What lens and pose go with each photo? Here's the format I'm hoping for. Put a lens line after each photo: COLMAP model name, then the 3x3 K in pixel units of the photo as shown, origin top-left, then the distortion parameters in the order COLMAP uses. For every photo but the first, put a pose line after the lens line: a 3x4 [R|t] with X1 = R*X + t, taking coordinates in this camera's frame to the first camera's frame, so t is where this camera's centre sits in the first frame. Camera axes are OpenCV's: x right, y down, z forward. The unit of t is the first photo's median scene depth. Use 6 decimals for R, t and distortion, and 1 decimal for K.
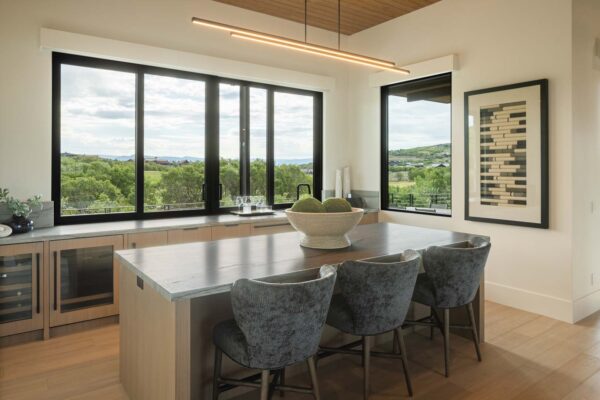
lens RADIAL K [[414.6, 0, 300.4], [0, 414.6, 200.8], [0, 0, 1]] dist [-0.003380, 0.000396]
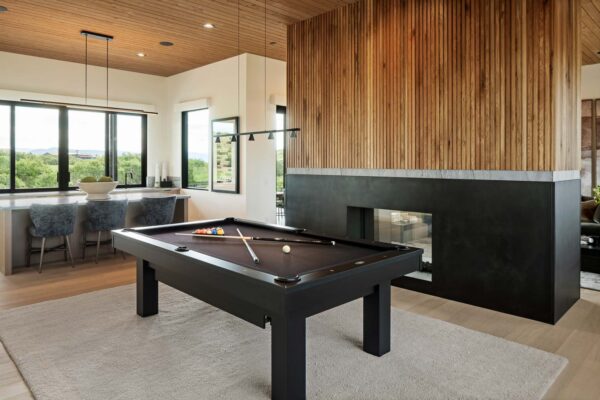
lens RADIAL K [[414.6, 0, 299.6], [0, 414.6, 198.8], [0, 0, 1]] dist [-0.003380, 0.000396]
pose [[0.988256, -0.014615, 0.152106, 0.461704], [0.013100, 0.999854, 0.010959, 0.058501], [-0.152244, -0.008838, 0.988303, -0.769115]]
